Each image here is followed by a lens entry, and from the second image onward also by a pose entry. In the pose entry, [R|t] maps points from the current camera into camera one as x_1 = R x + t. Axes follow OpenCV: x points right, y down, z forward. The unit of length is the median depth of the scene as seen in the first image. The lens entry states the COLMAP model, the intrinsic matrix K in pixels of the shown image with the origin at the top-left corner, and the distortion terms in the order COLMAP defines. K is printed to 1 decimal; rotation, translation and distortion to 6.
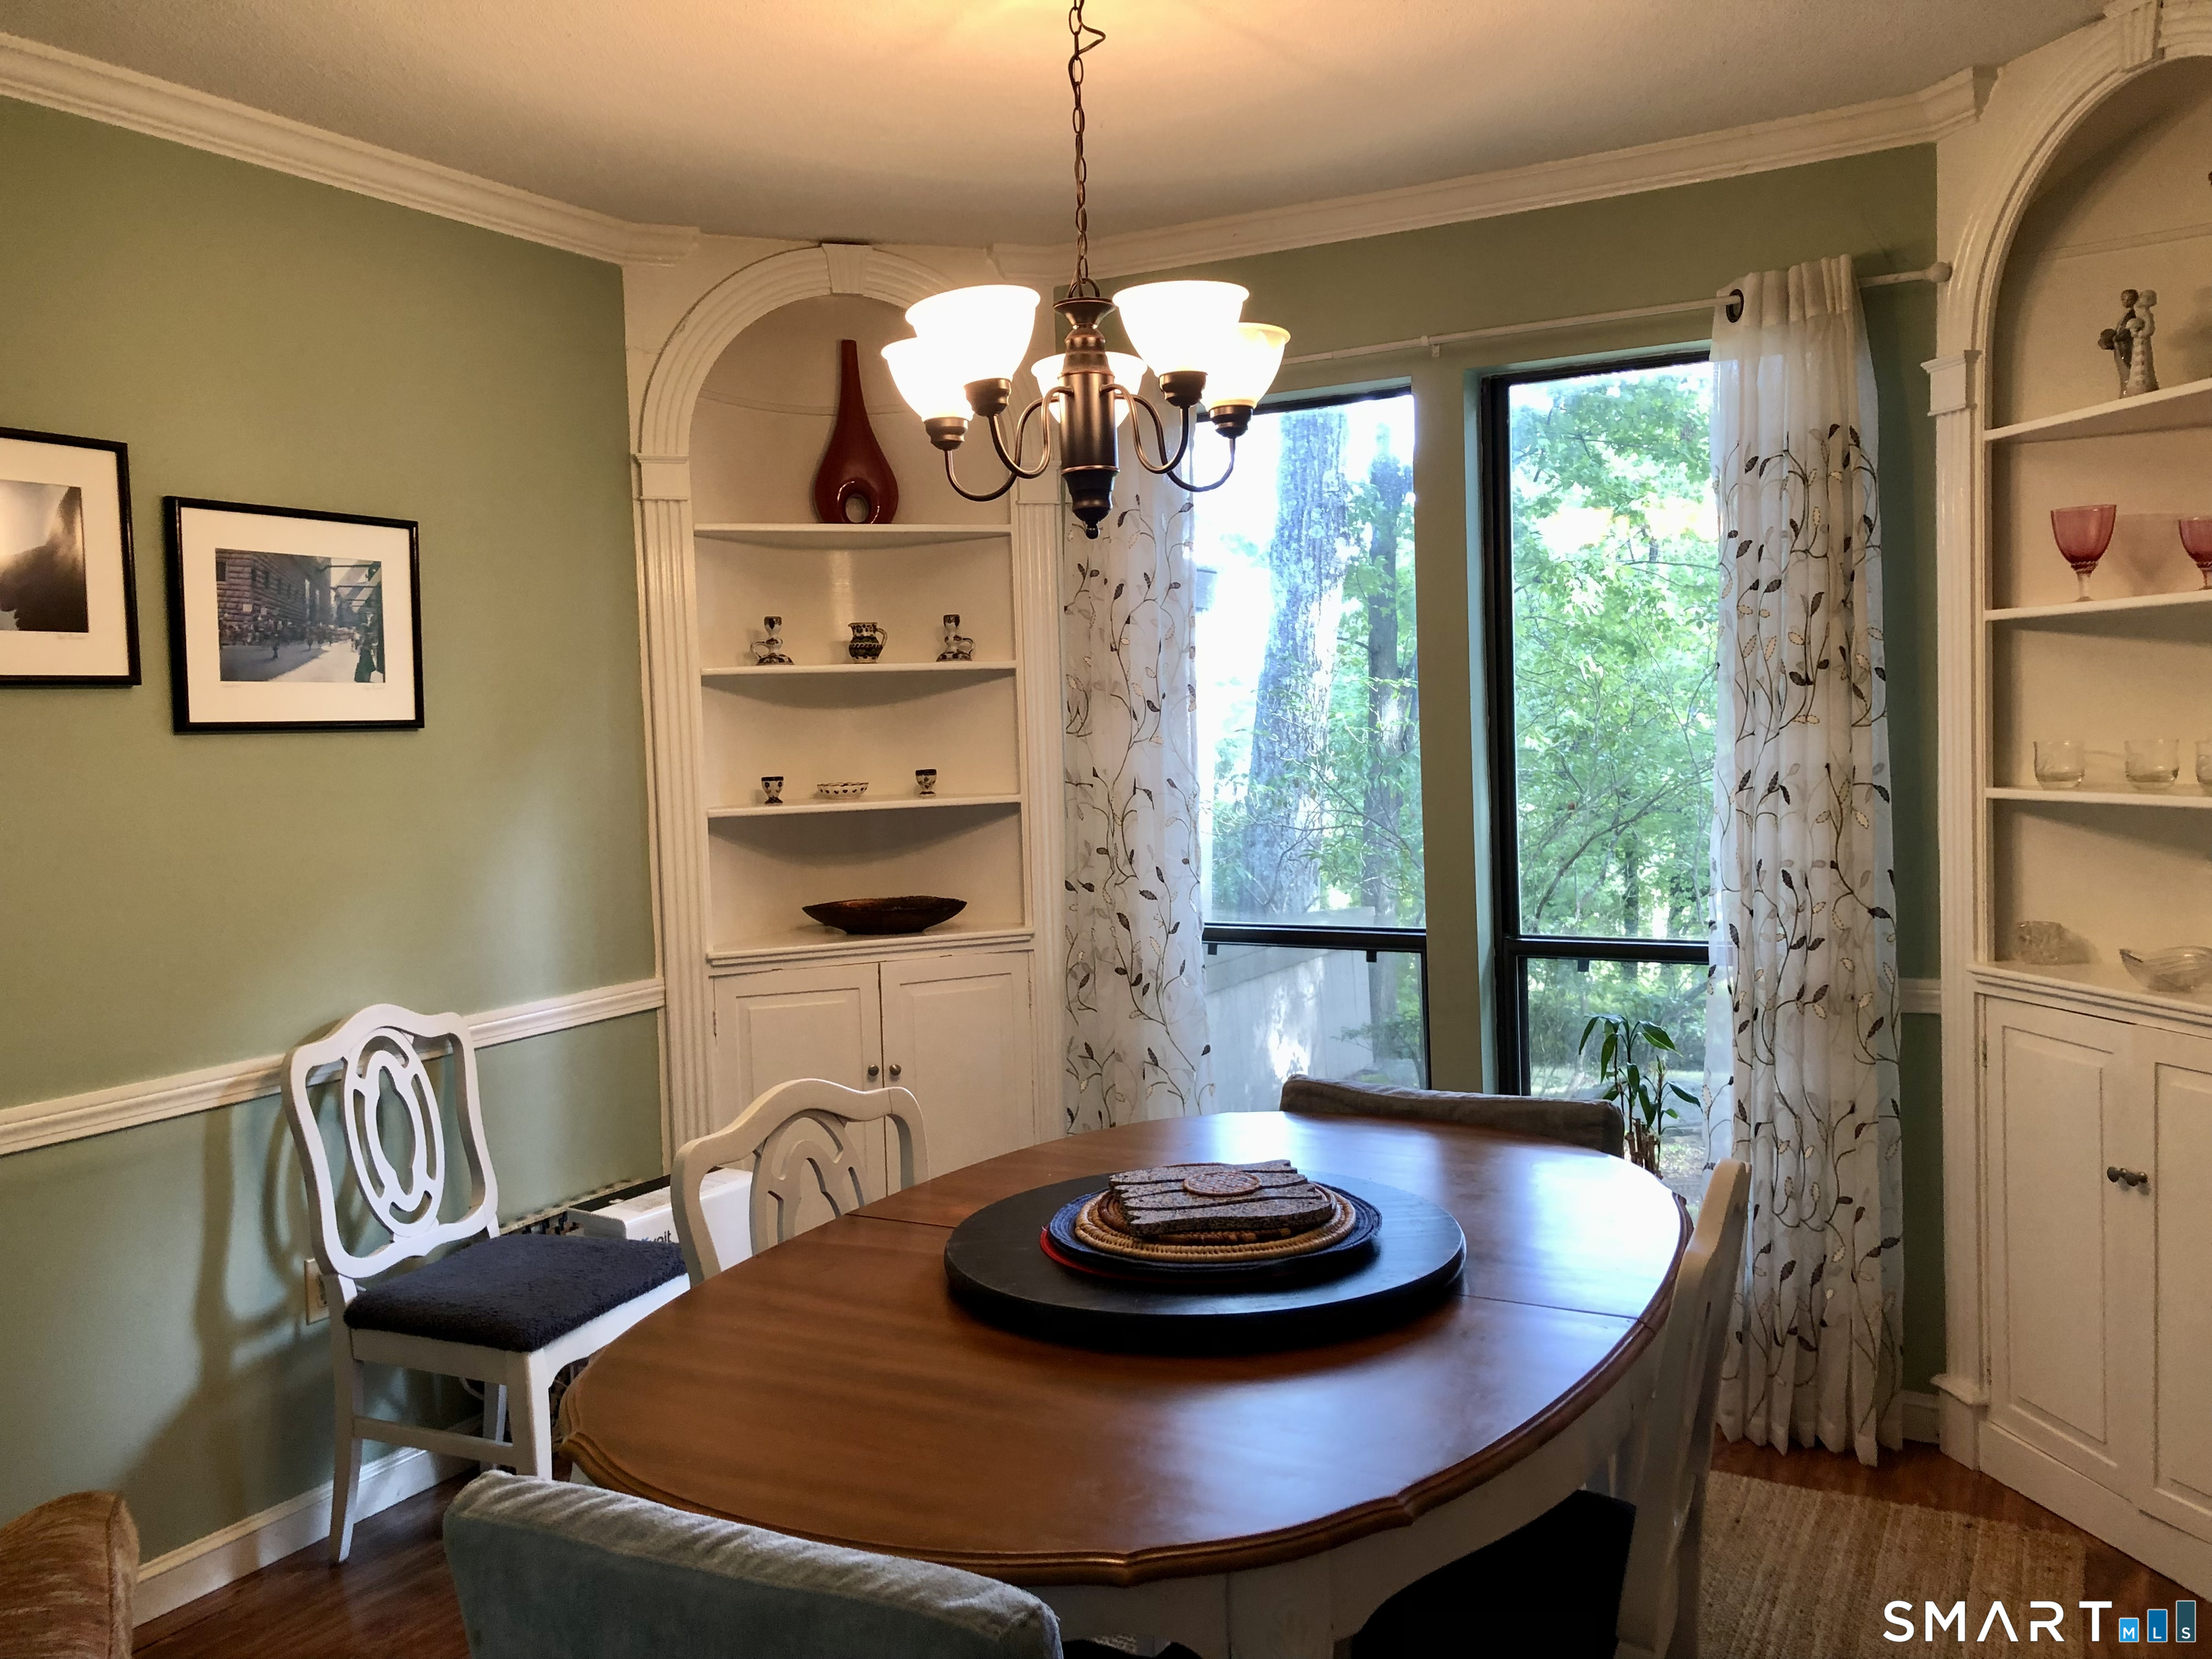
lens RADIAL K [[1838.3, 0, 1123.8], [0, 1838.3, 836.6], [0, 0, 1]] dist [0.047518, -0.052290]
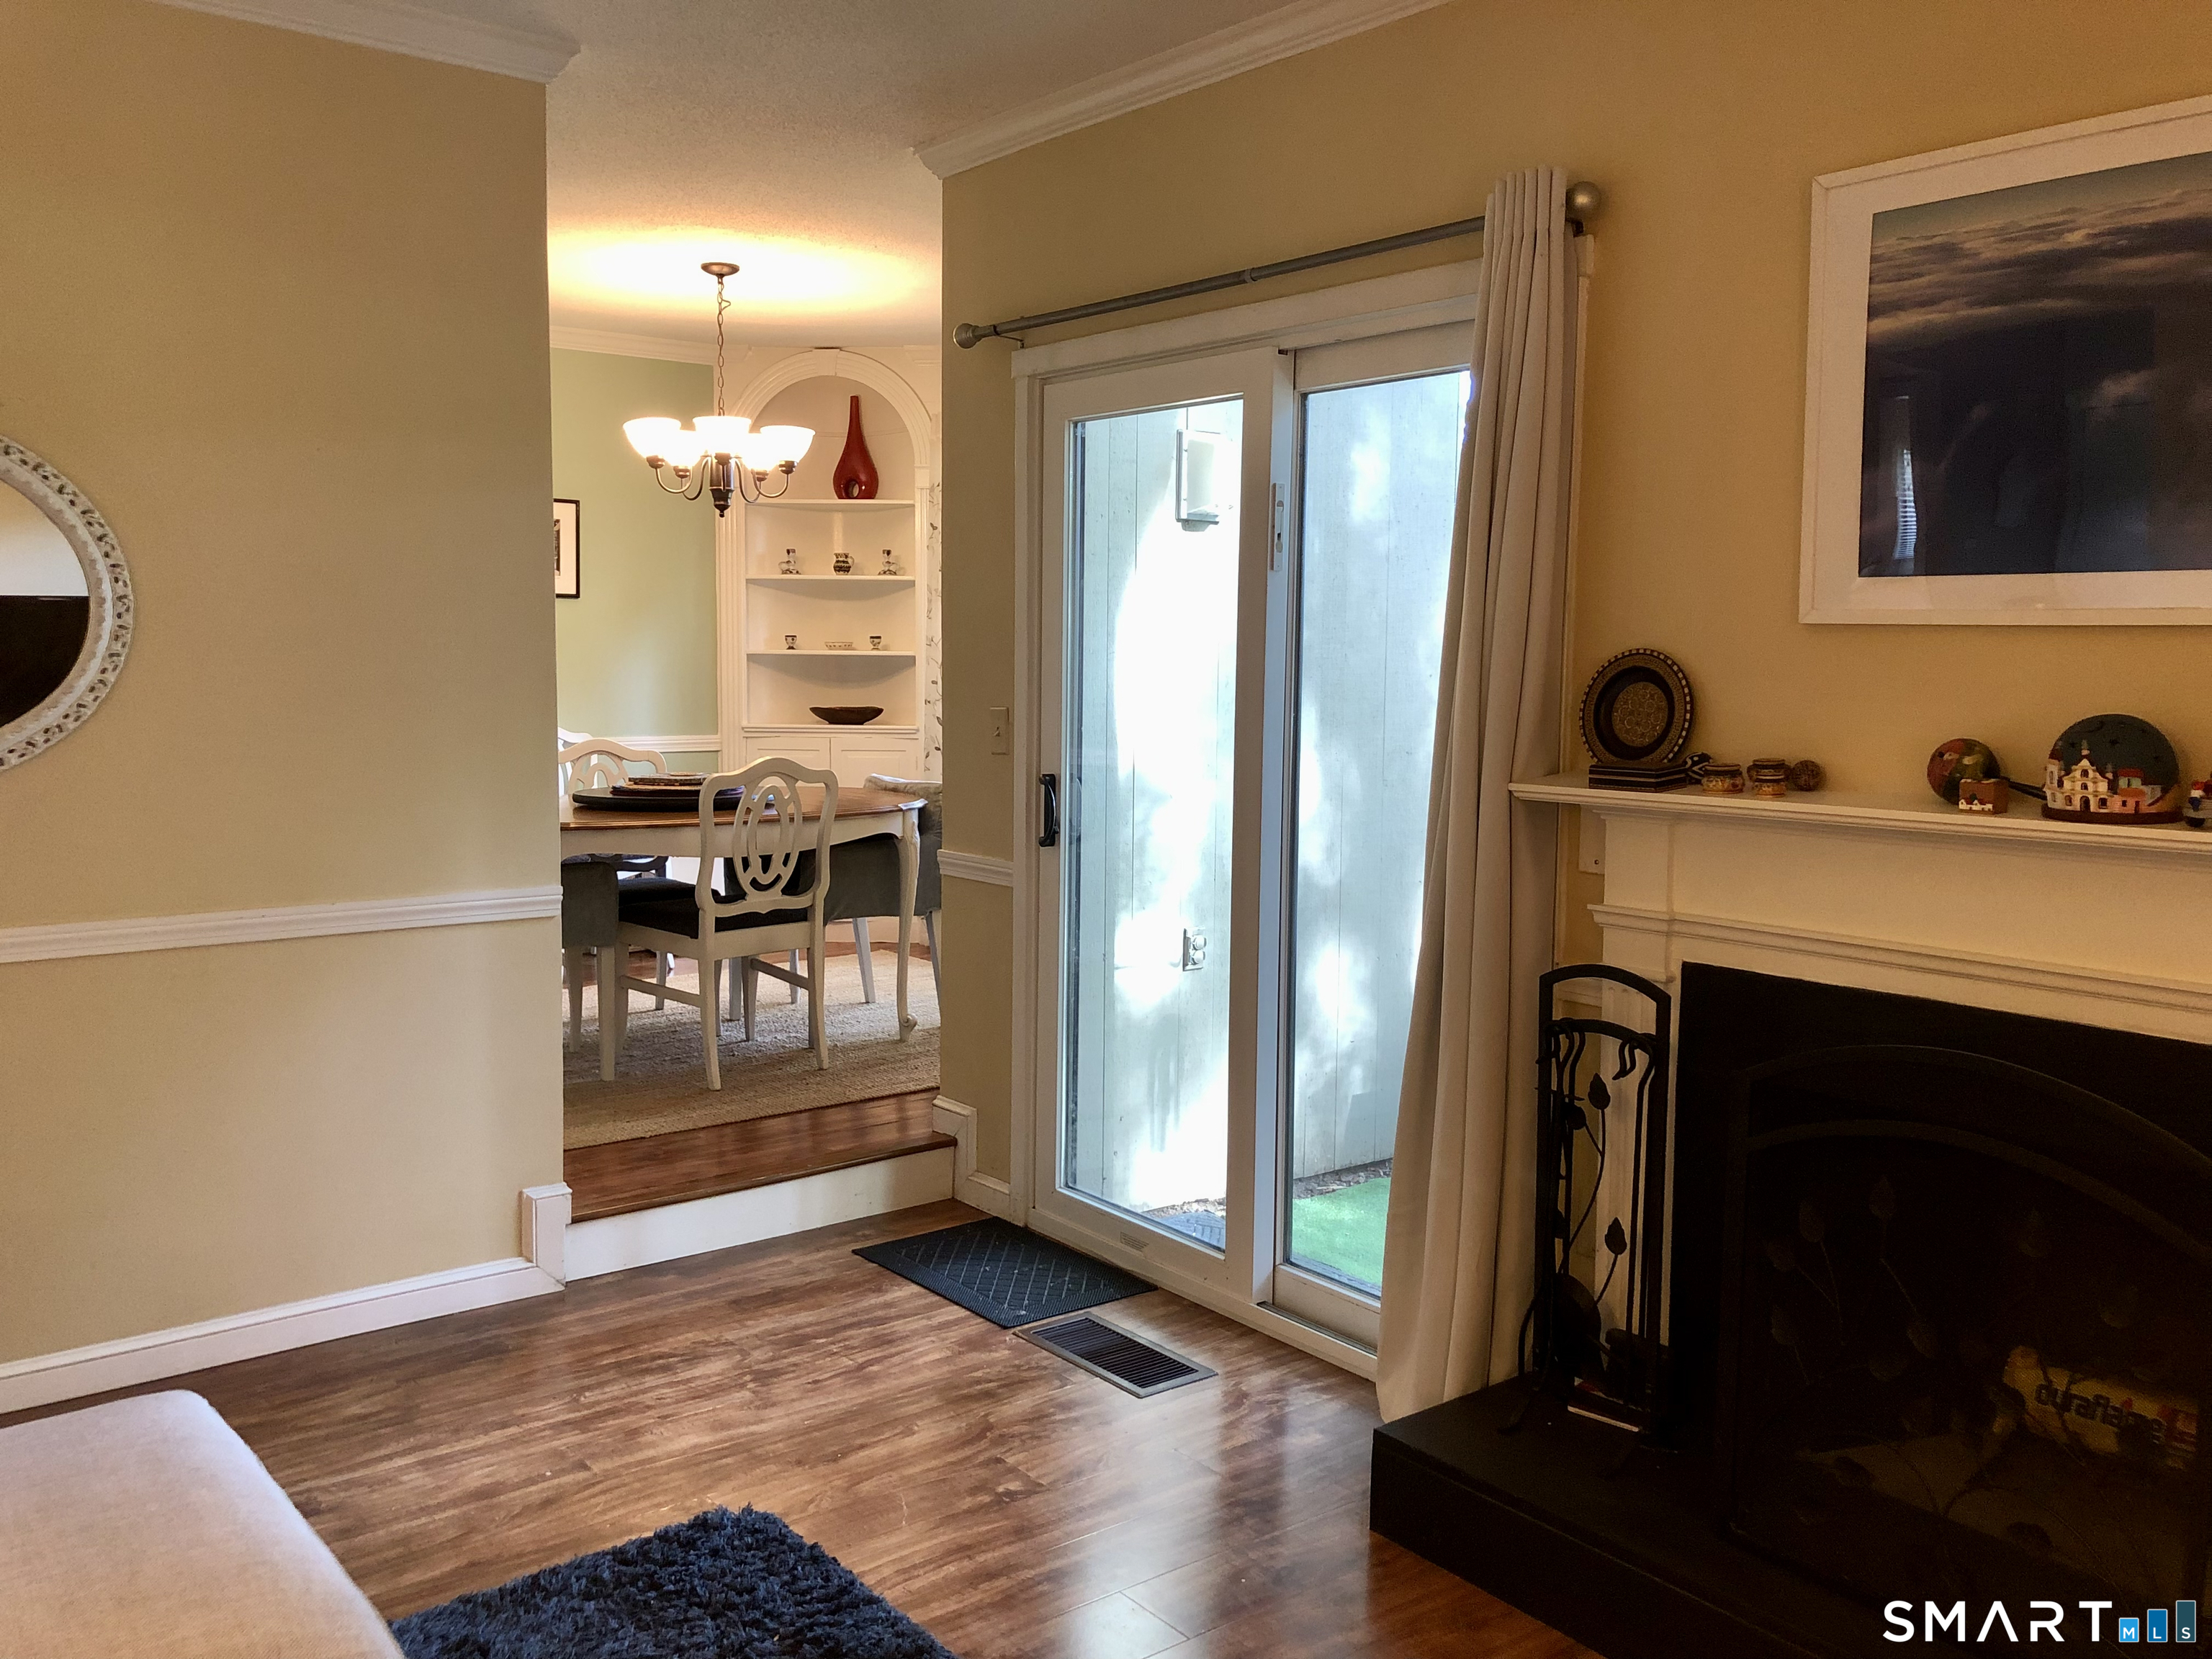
lens RADIAL K [[1838.3, 0, 1133.0], [0, 1838.3, 804.1], [0, 0, 1]] dist [0.047518, -0.052290]
pose [[0.927805, 0.071796, -0.366093, 1.007667], [-0.064493, 0.997400, 0.032156, 0.068358], [0.367450, -0.006224, 0.930023, -0.742445]]
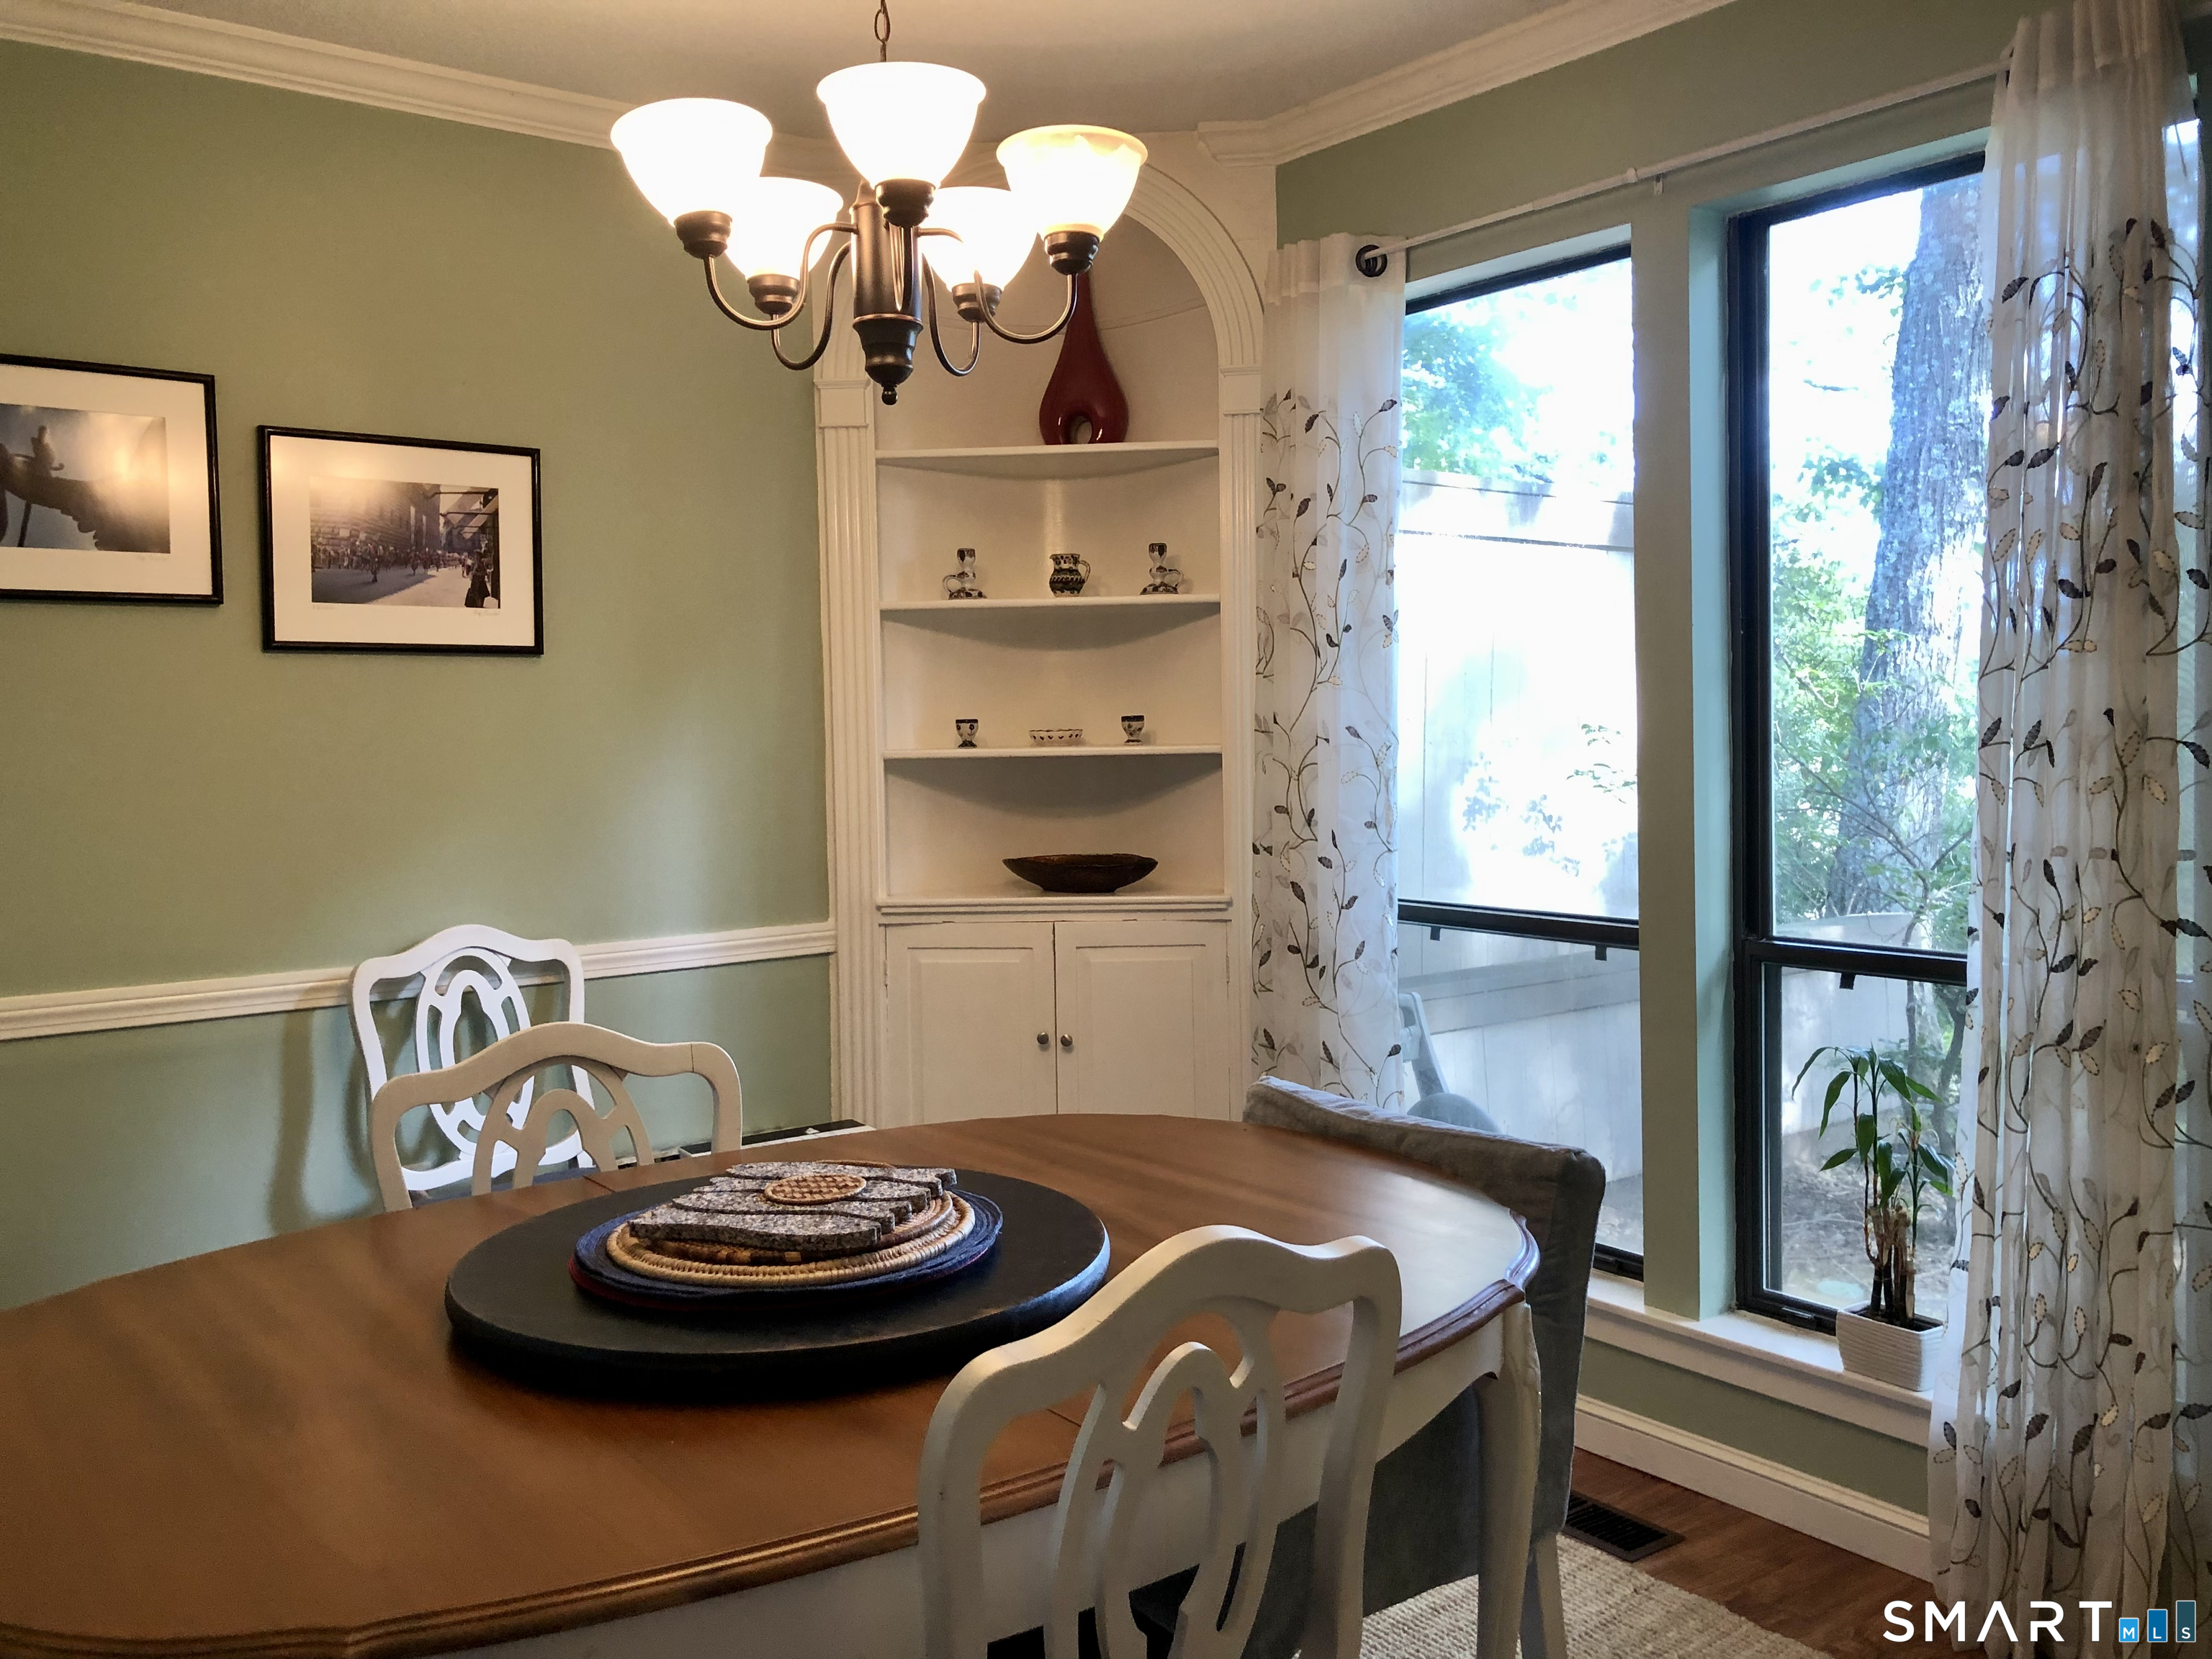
lens RADIAL K [[1838.3, 0, 1100.5], [0, 1838.3, 812.2], [0, 0, 1]] dist [0.047518, -0.052290]
pose [[0.915046, 0.037288, -0.401622, 0.306736], [-0.039572, 0.999213, 0.002610, 0.012396], [0.401404, 0.013504, 0.915802, 0.203340]]
